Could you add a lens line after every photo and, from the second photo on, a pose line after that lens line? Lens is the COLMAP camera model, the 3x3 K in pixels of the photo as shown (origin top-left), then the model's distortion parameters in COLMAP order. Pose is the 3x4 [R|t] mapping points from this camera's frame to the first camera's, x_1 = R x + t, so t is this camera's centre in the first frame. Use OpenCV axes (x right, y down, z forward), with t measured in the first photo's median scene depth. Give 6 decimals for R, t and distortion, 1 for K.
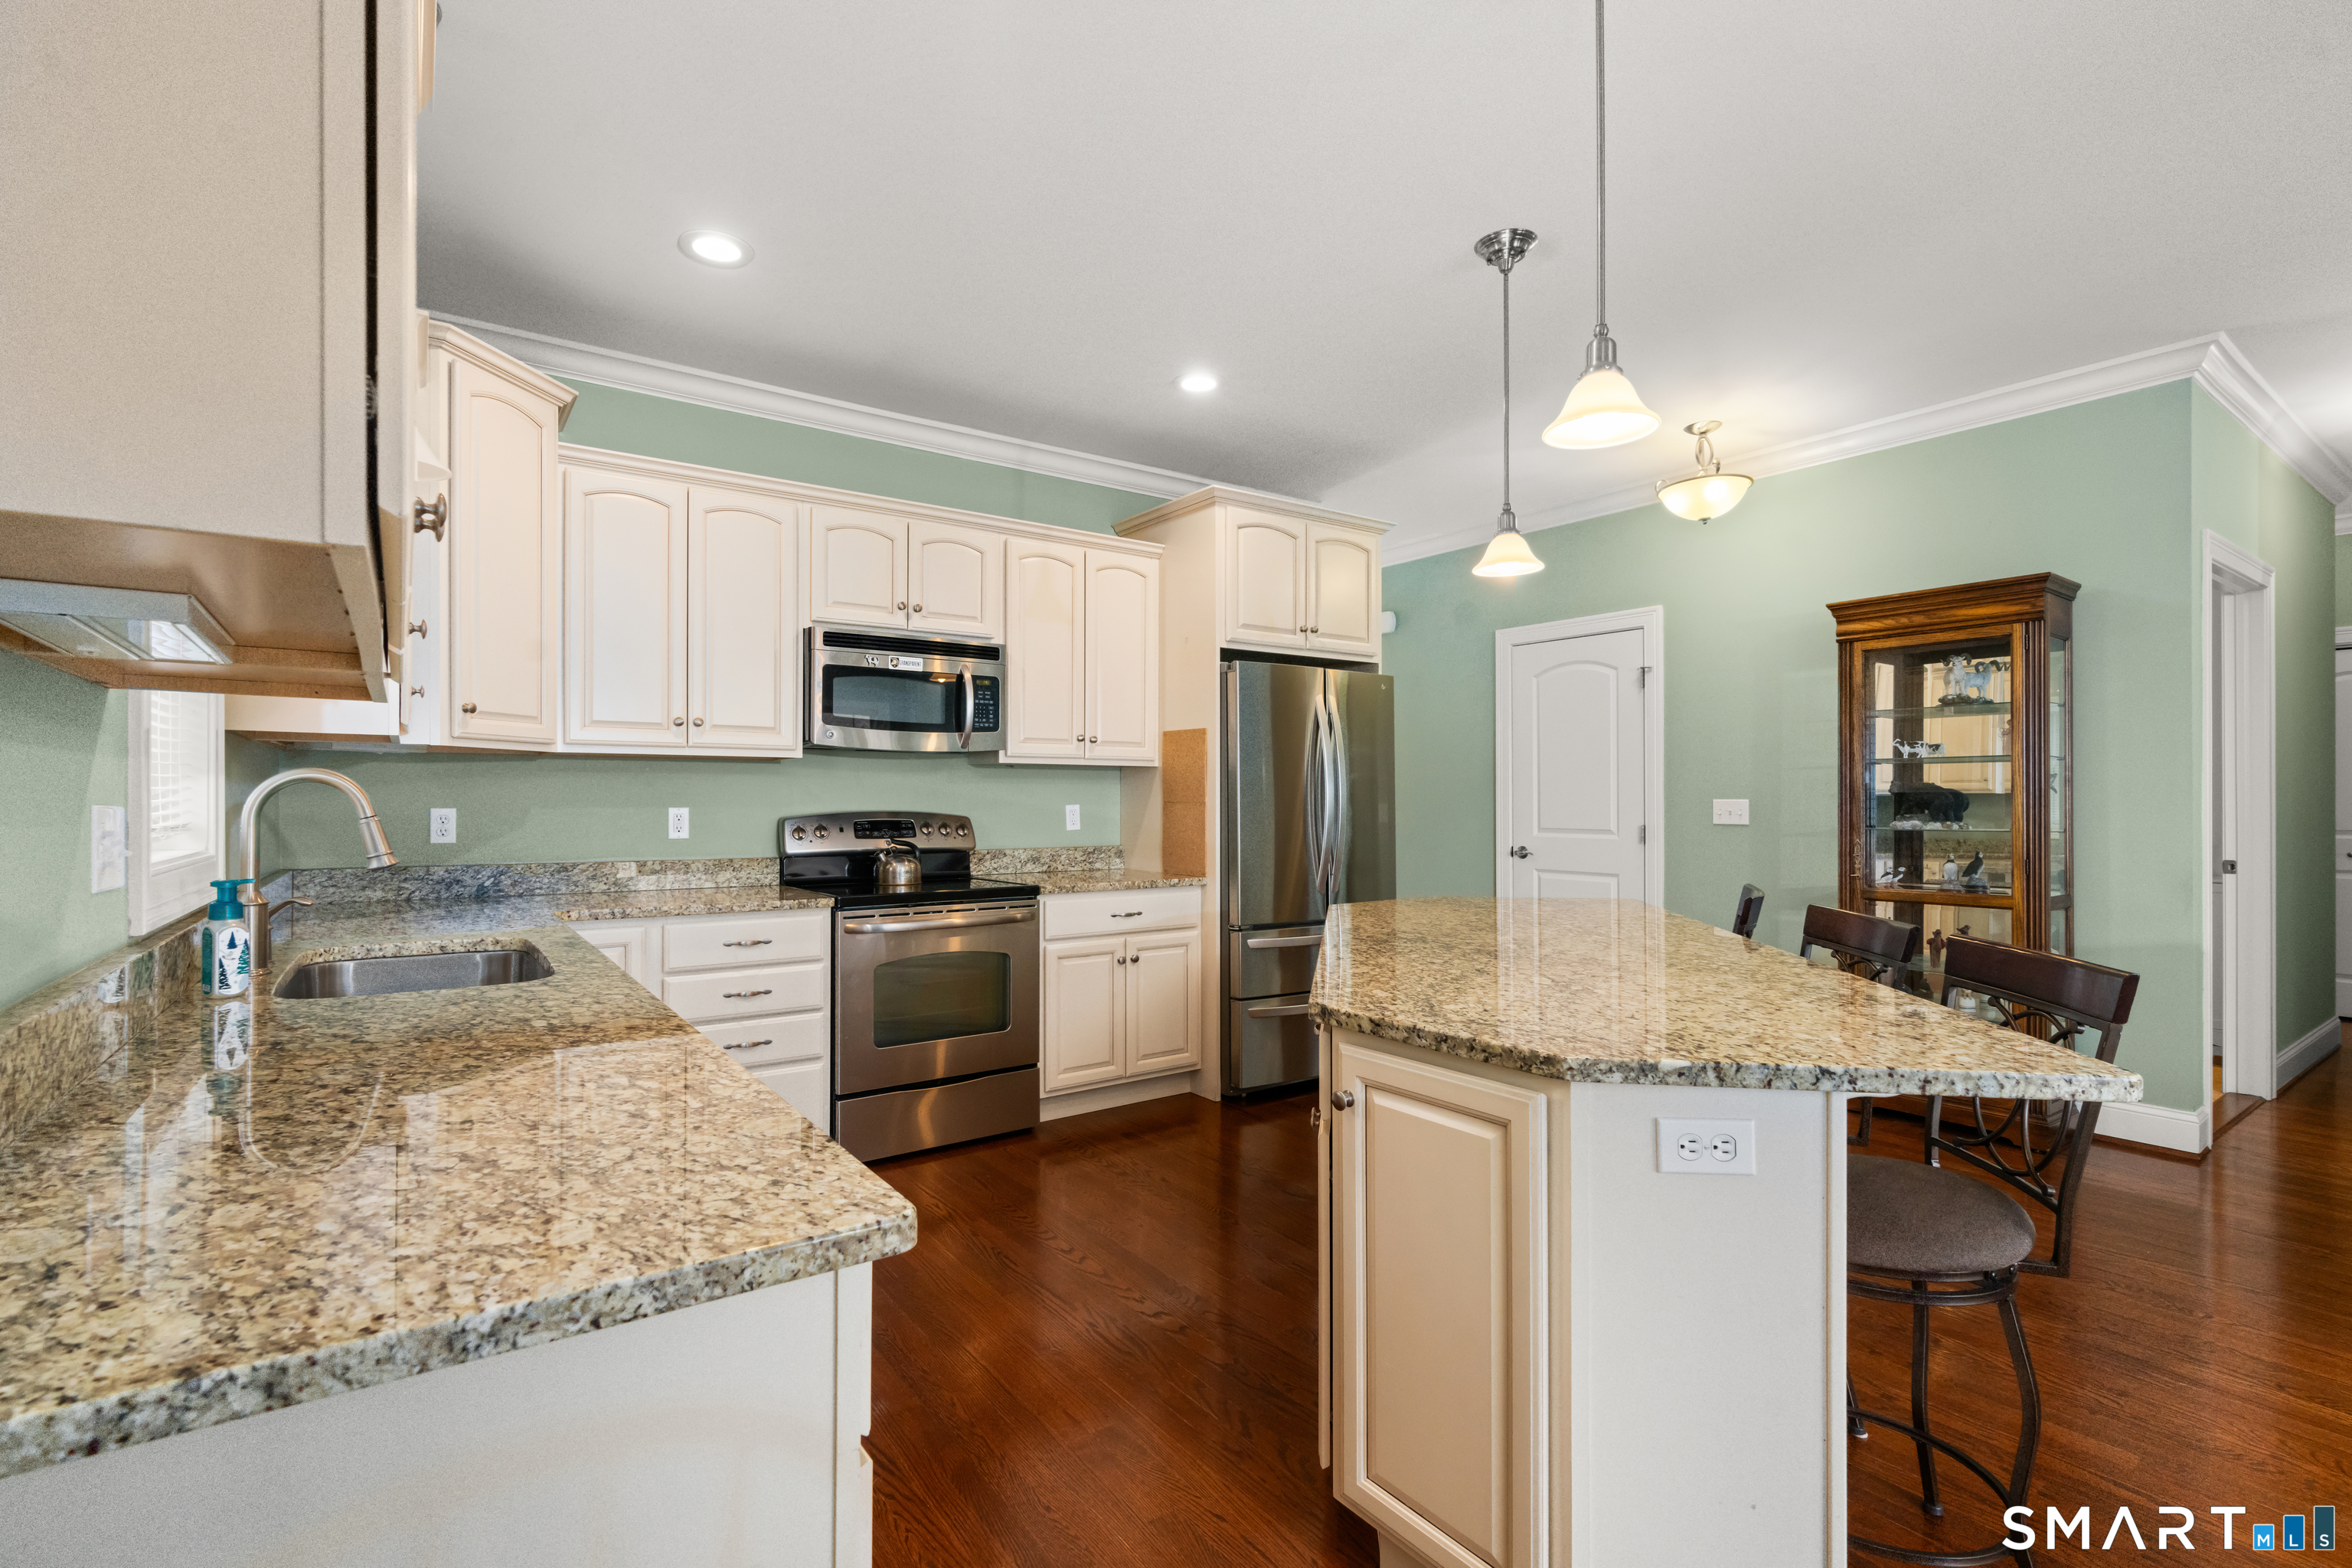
lens RADIAL K [[1061.0, 0, 1160.2], [0, 1061.0, 797.1], [0, 0, 1]] dist [-0.001181, 0.000011]
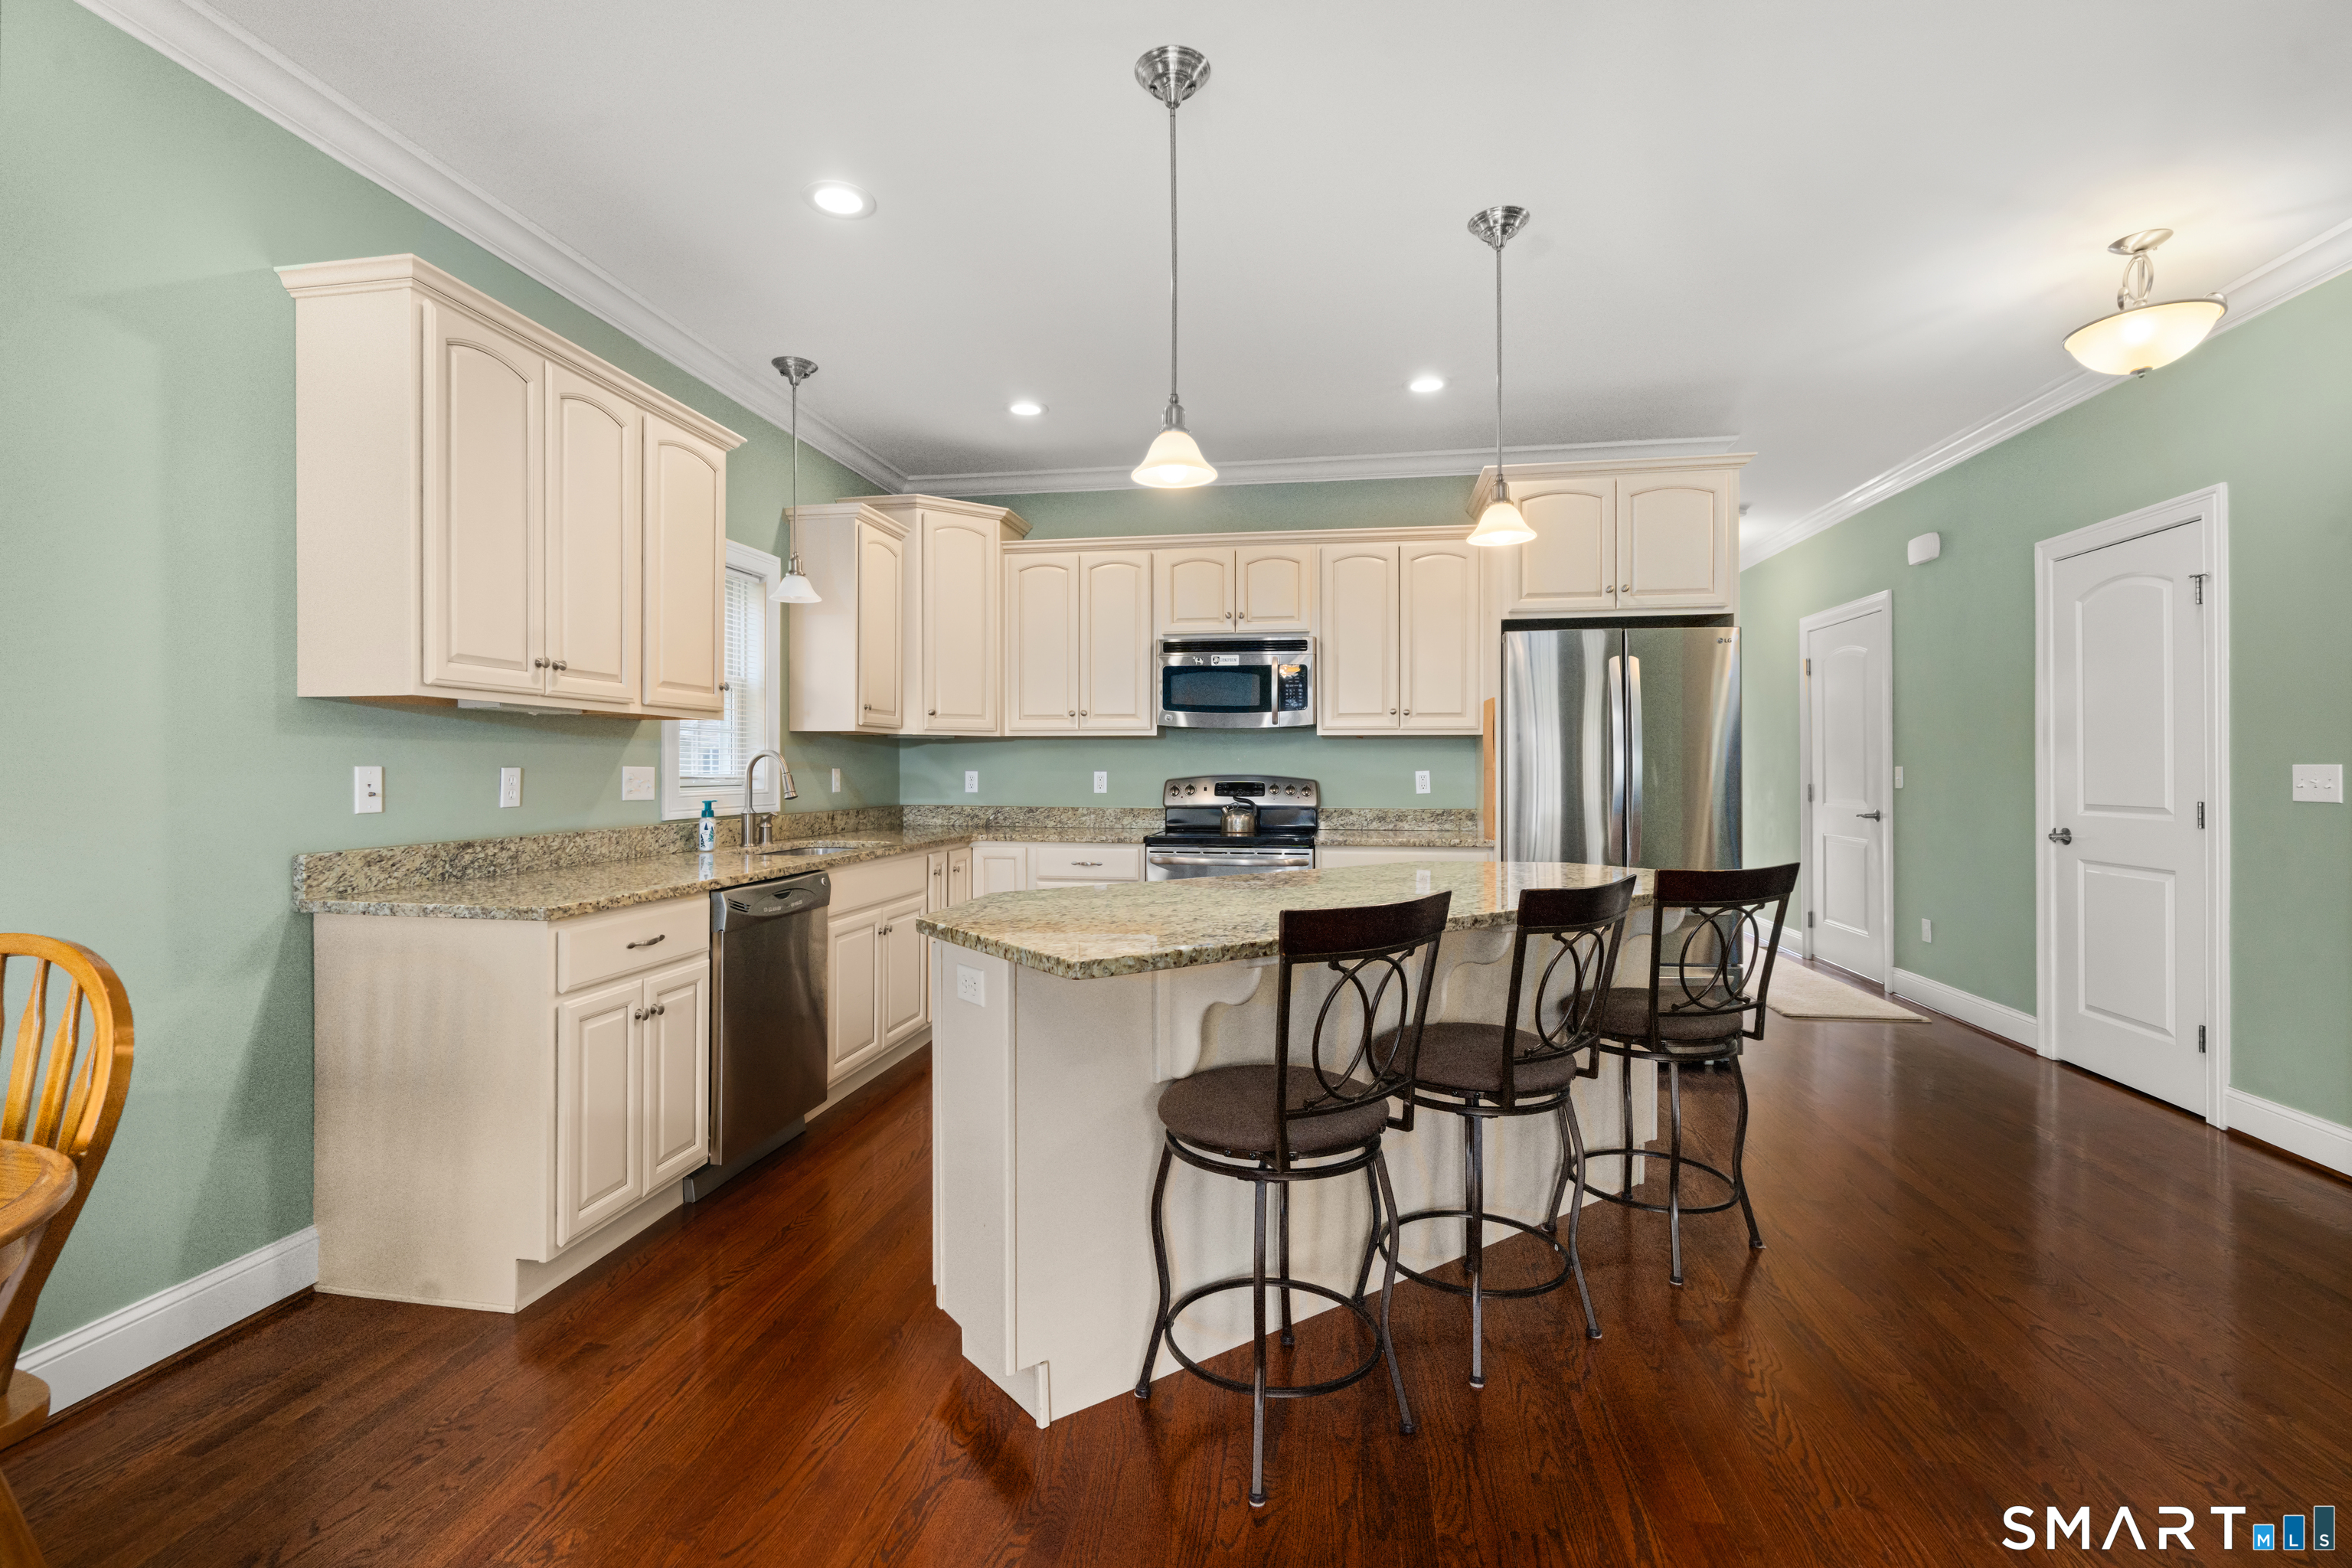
lens RADIAL K [[1064.0, 0, 1169.6], [0, 1064.0, 774.9], [0, 0, 1]] dist [-0.002199, -0.000114]
pose [[0.706137, 0.004139, -0.708063, 0.601451], [0.001354, 0.999973, 0.007195, 0.003562], [0.708074, -0.006039, 0.706113, 0.035590]]
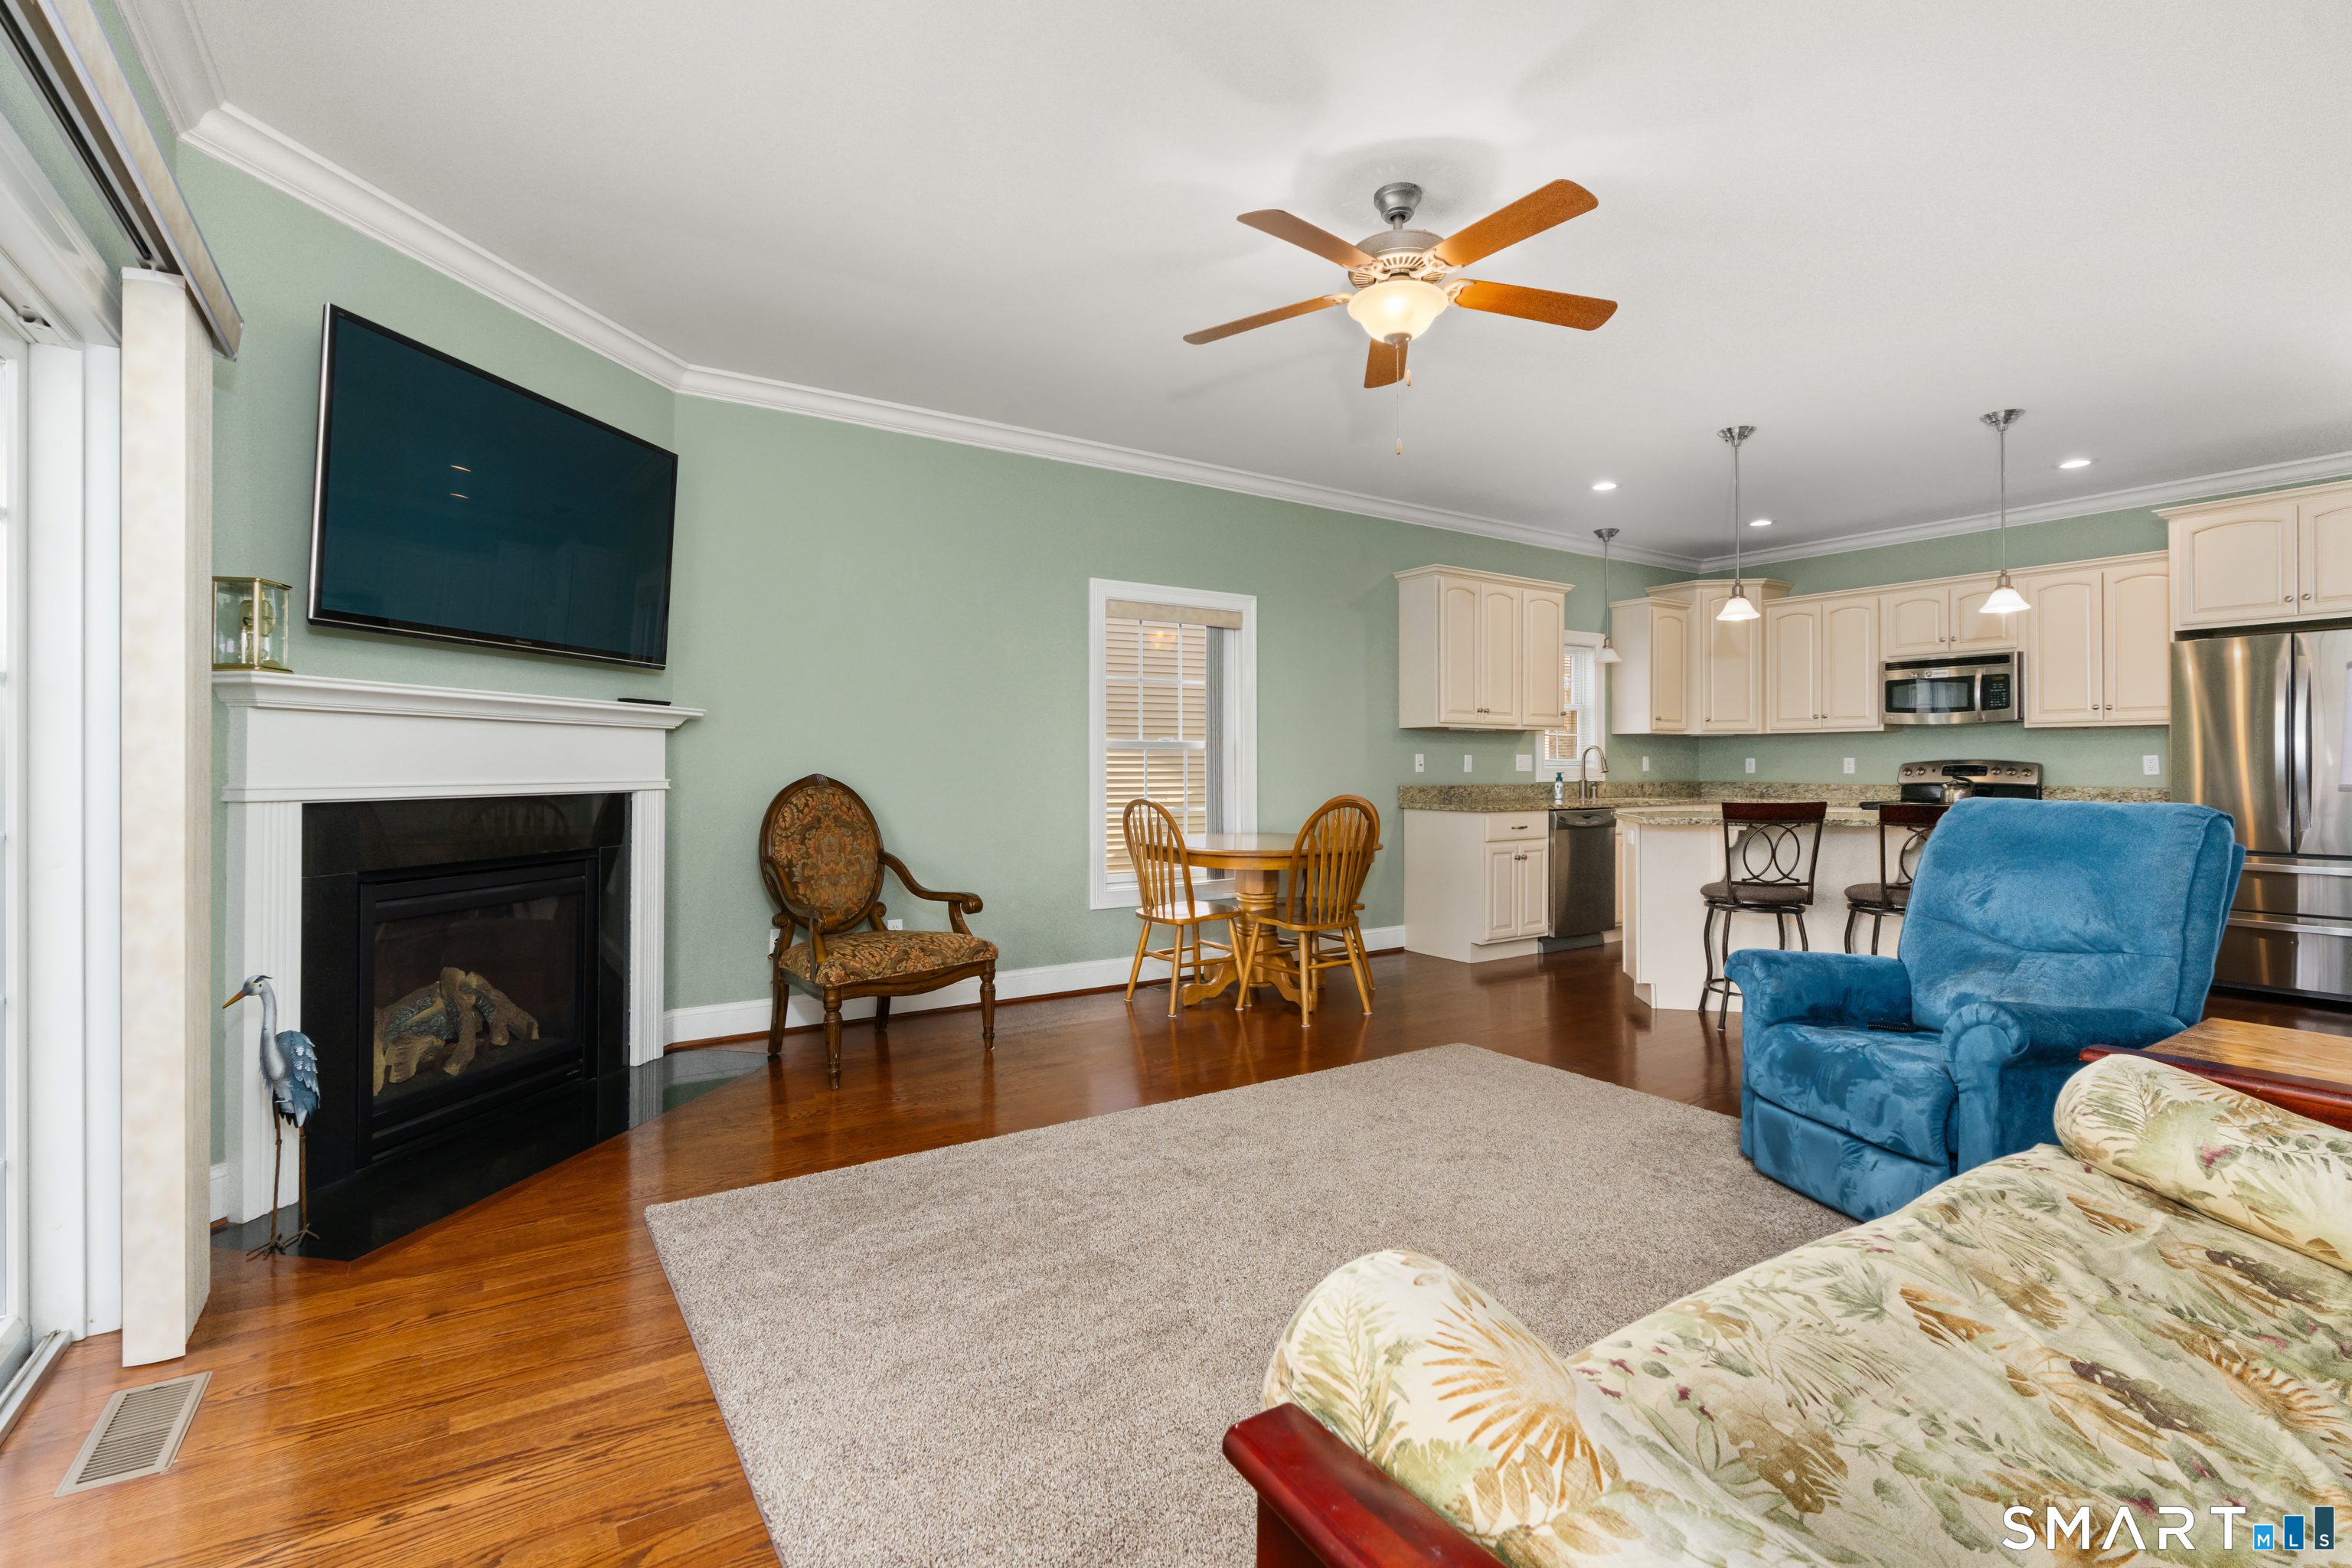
lens RADIAL K [[1090.8, 0, 1174.0], [0, 1090.8, 764.3], [0, 0, 1]] dist [-0.000242, 0.000055]
pose [[-0.030218, -0.000115, -0.999543, 1.508482], [0.003111, 0.999995, -0.000210, 0.017163], [0.999538, -0.003116, -0.030218, -0.183270]]
